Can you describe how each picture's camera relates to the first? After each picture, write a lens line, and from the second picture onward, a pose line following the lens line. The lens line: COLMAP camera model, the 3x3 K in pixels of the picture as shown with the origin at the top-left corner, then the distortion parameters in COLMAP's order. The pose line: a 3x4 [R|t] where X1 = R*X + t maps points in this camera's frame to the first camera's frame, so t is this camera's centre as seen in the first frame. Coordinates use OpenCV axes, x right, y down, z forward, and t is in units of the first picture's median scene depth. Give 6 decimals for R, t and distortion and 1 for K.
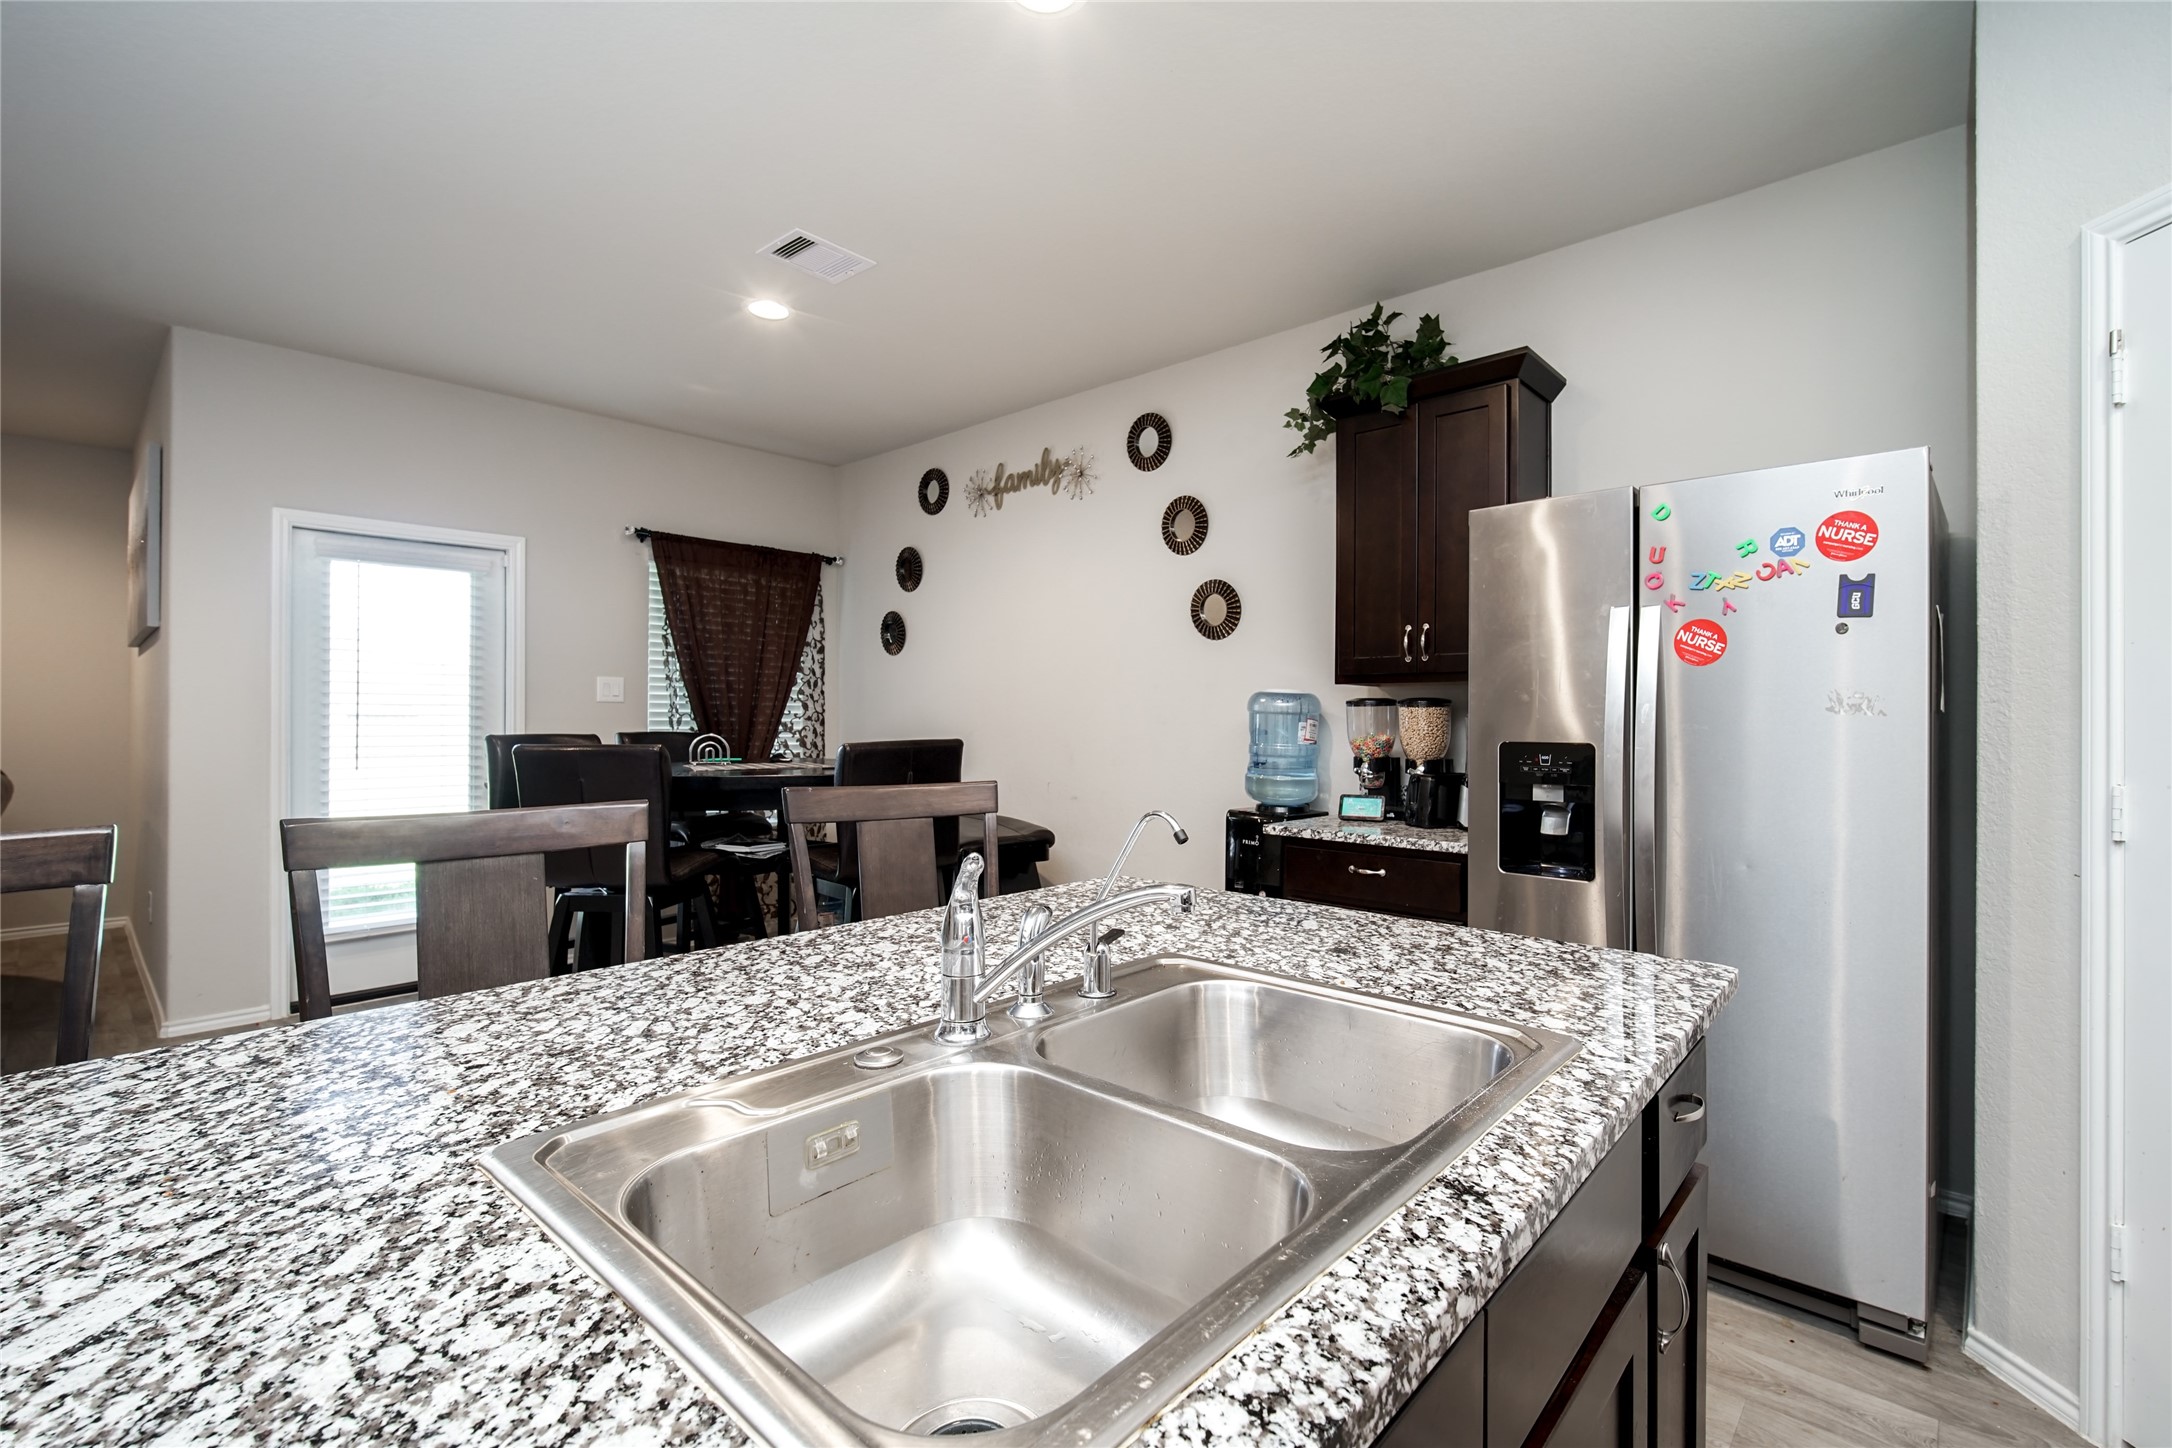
lens RADIAL K [[962.5, 0, 1125.4], [0, 962.5, 715.7], [0, 0, 1]] dist [-0.004897, 0.000043]
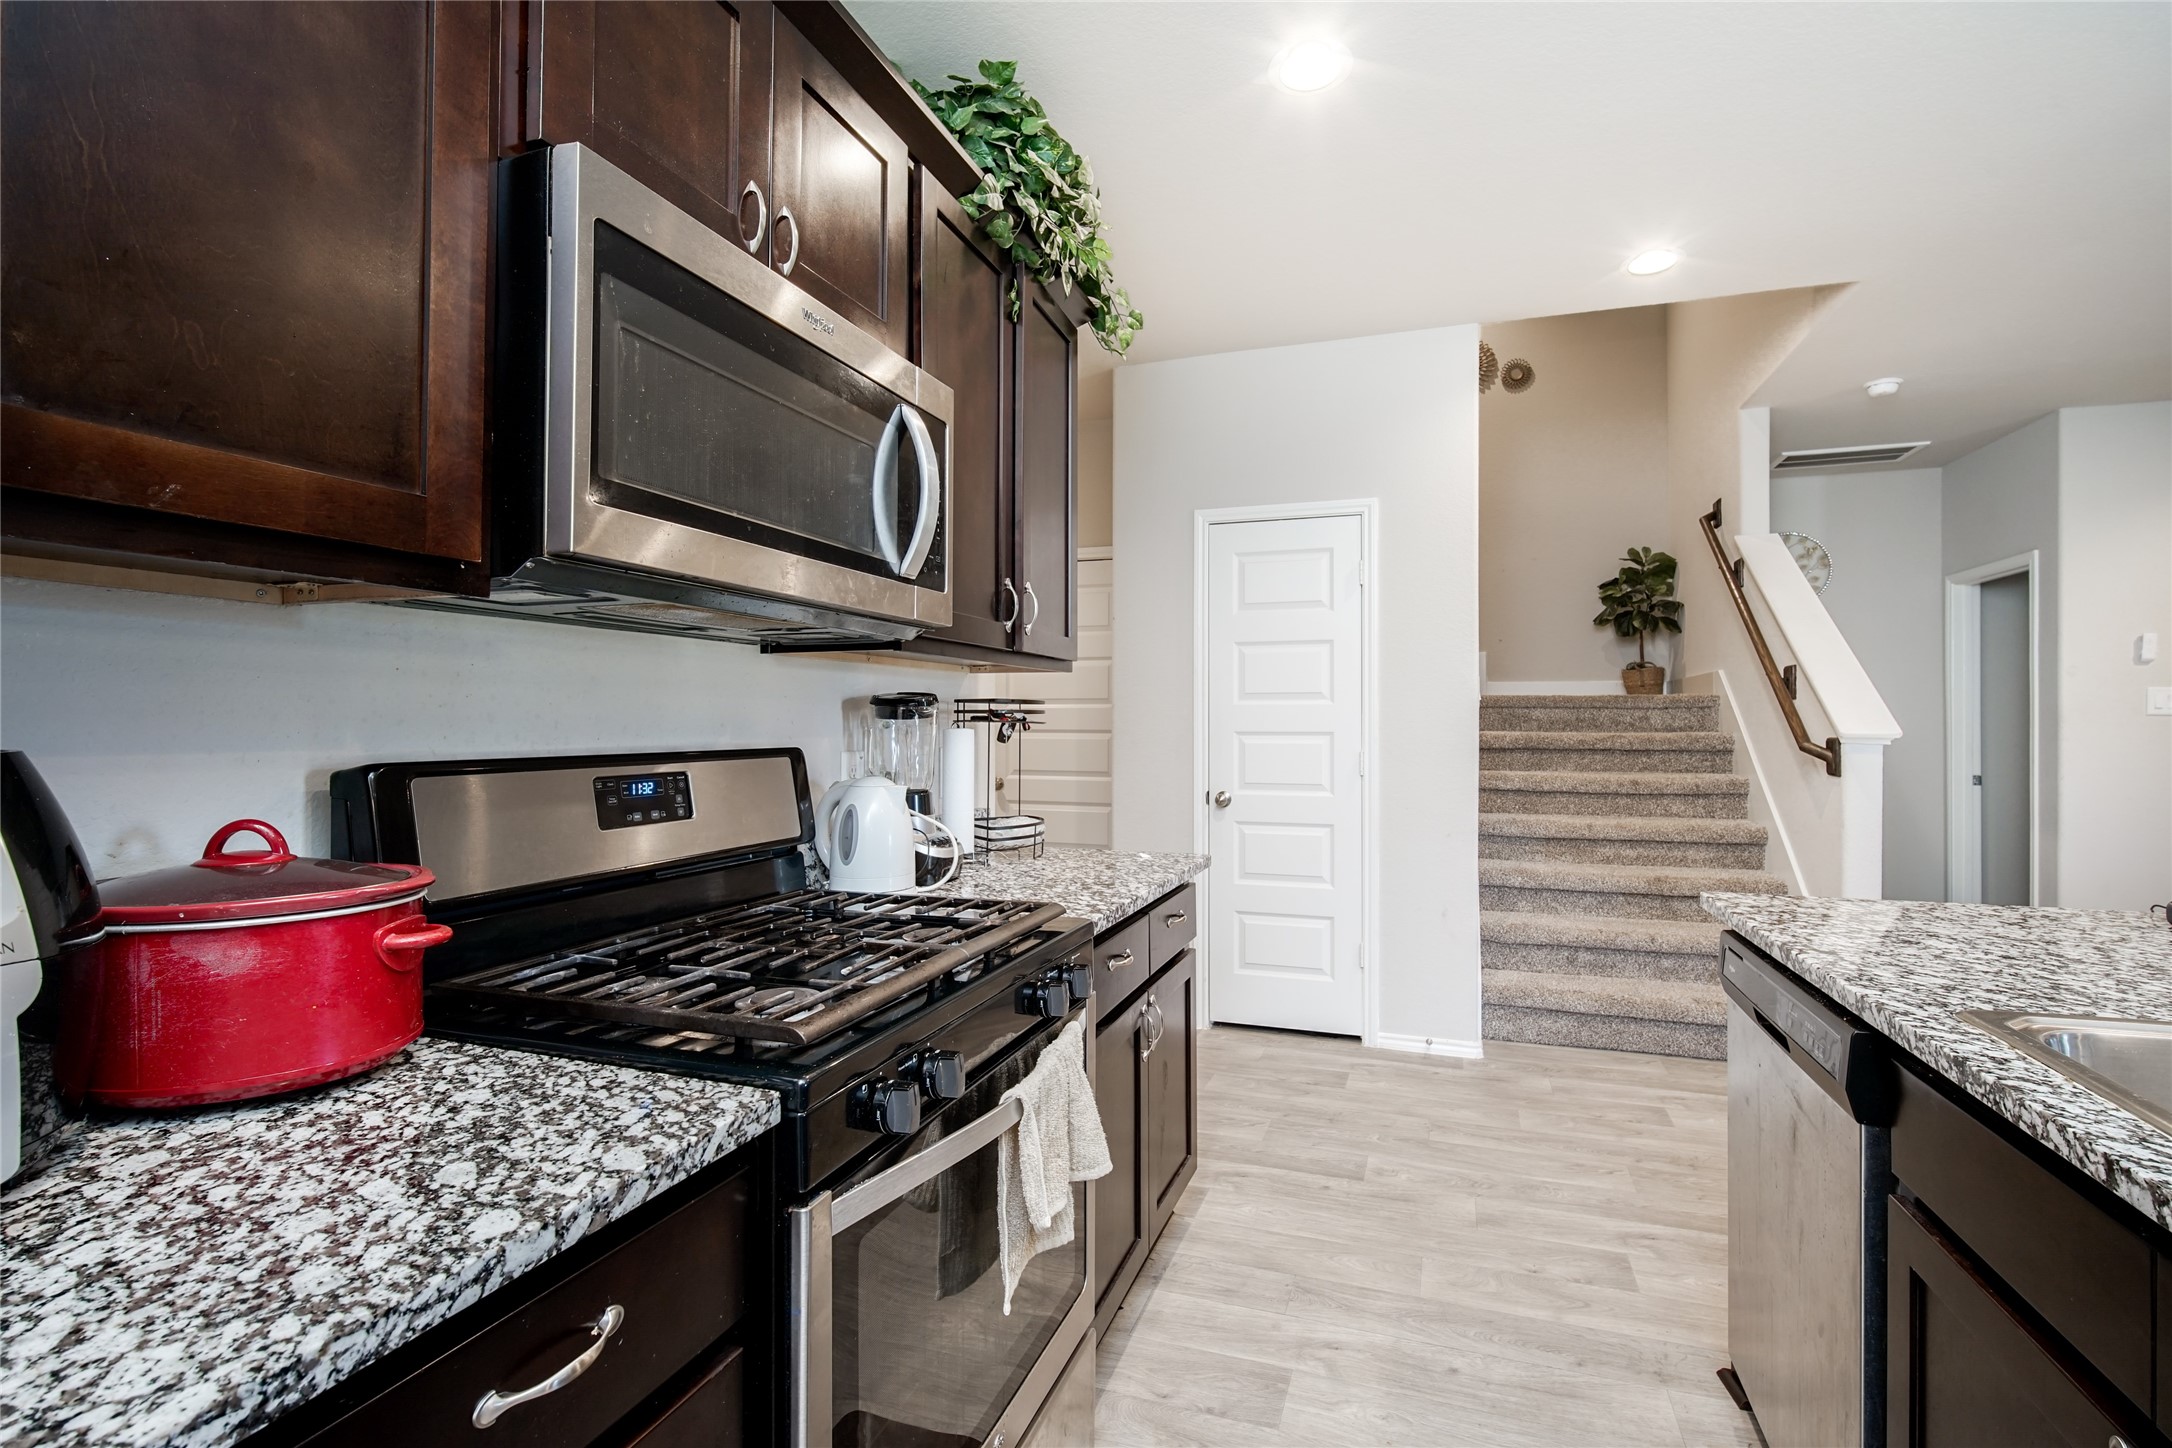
lens RADIAL K [[960.0, 0, 1125.7], [0, 960.0, 709.7], [0, 0, 1]] dist [-0.008322, 0.000382]
pose [[-0.919457, -0.011737, -0.393016, 0.537844], [-0.006261, 0.999865, -0.015212, 0.003475], [0.393142, -0.011526, -0.919406, 0.434569]]
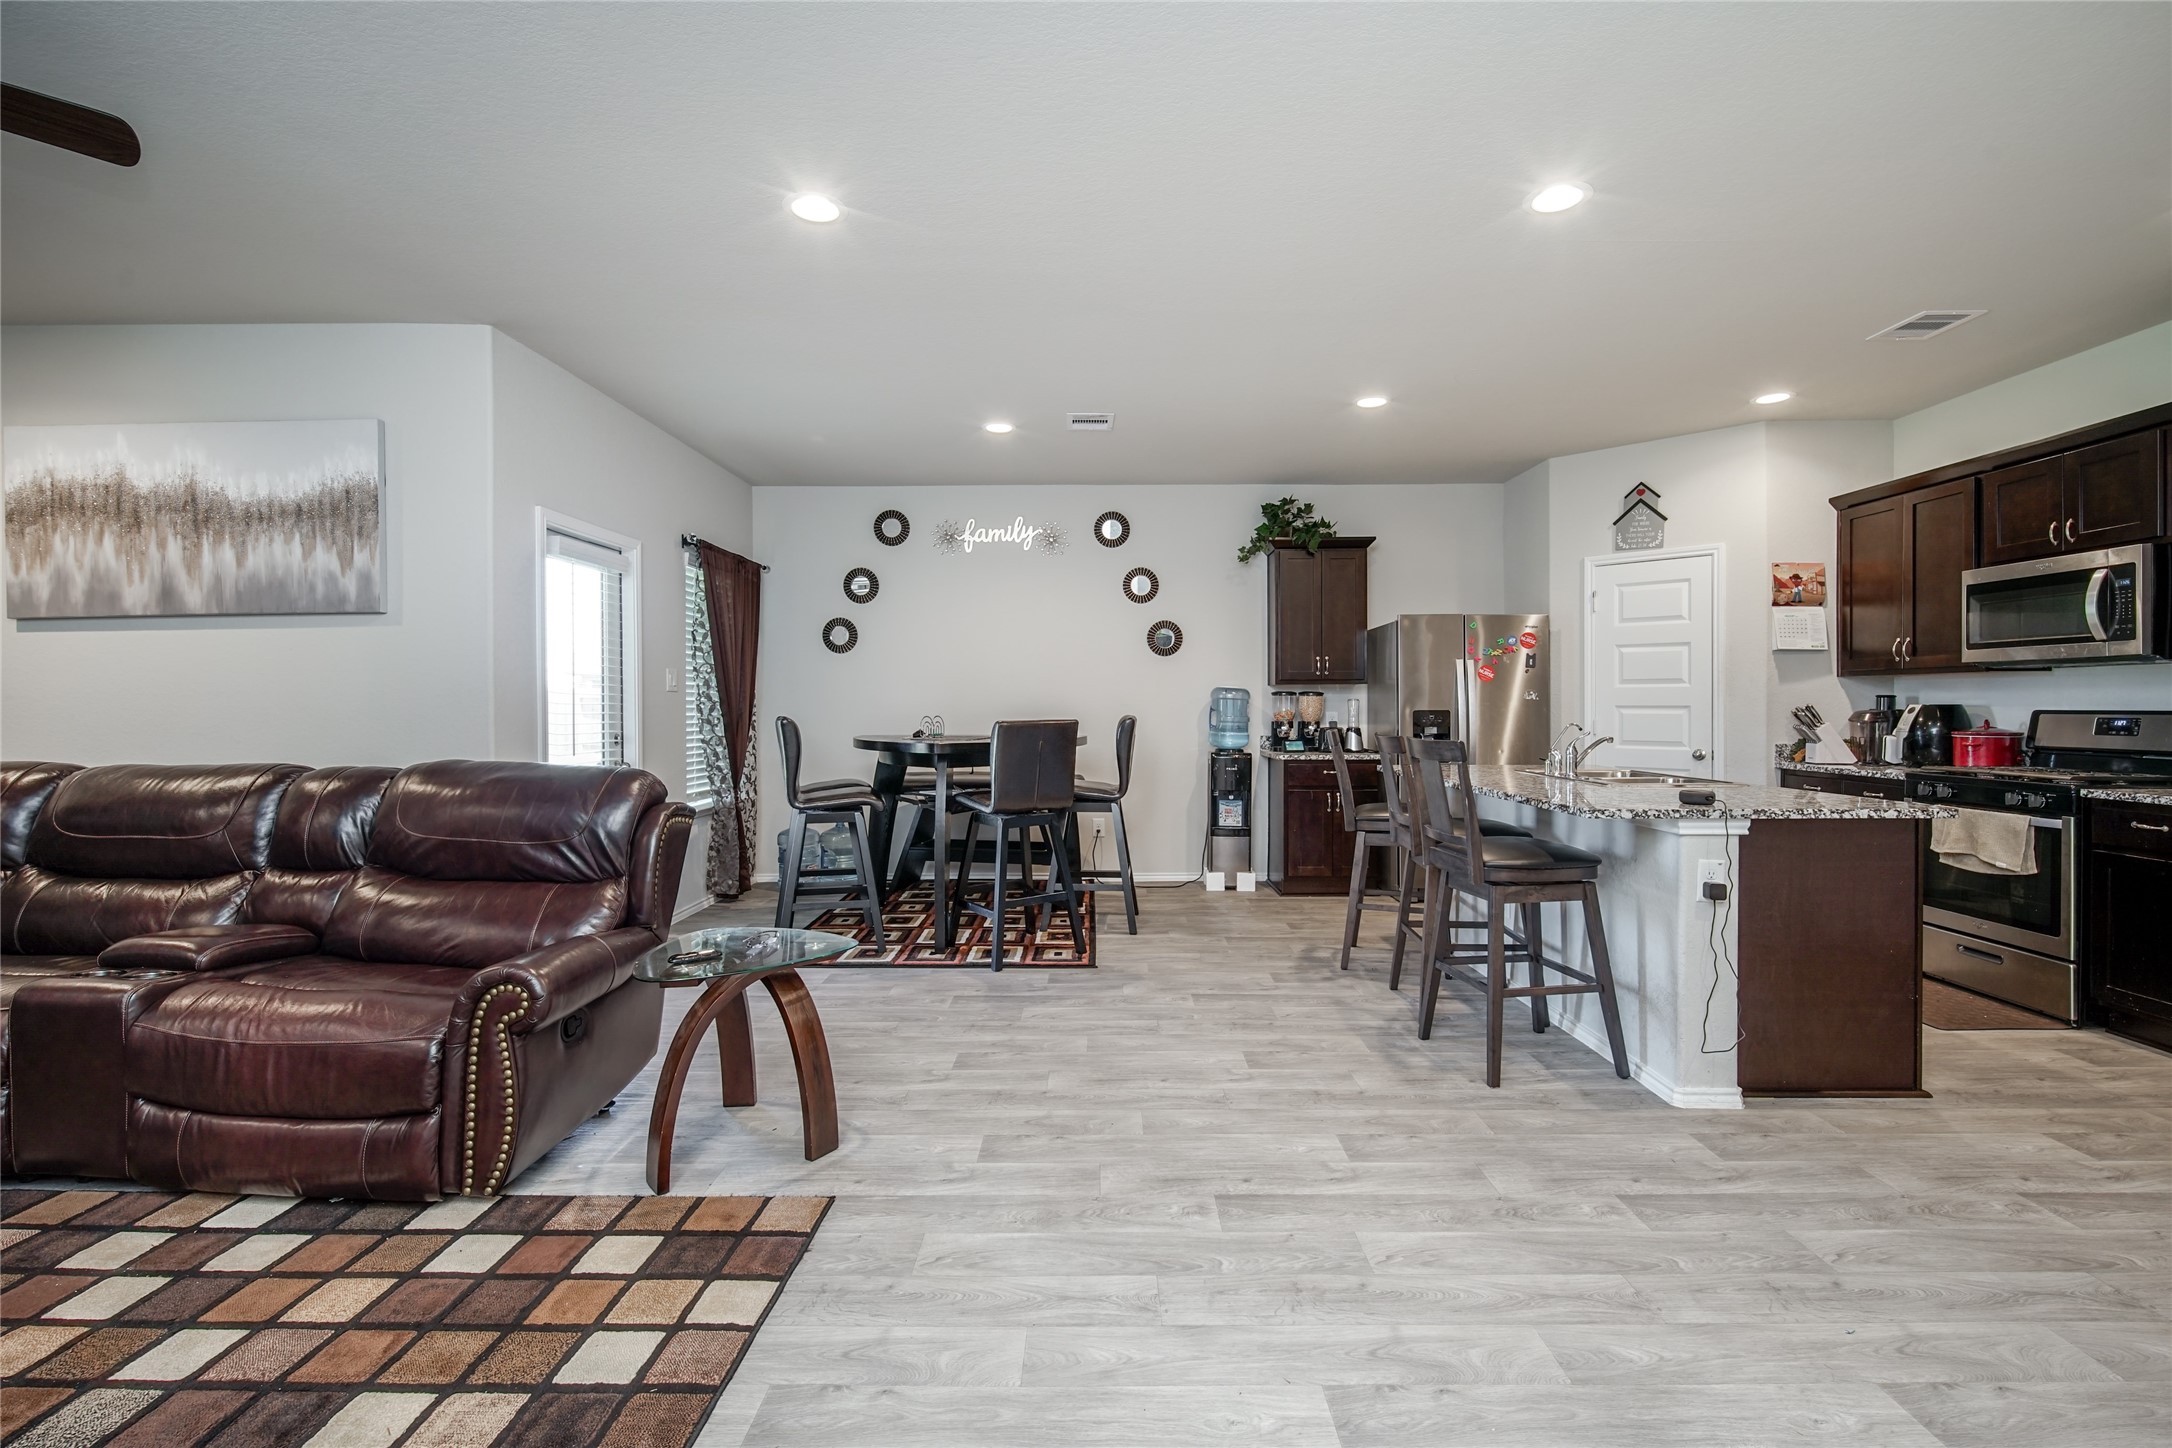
lens RADIAL K [[962.4, 0, 1090.3], [0, 962.4, 708.7], [0, 0, 1]] dist [-0.007473, 0.000957]
pose [[0.752778, -0.009680, 0.658203, -1.914251], [0.005100, 0.999948, 0.008873, -0.003256], [-0.658255, -0.003323, 0.752788, -0.321939]]
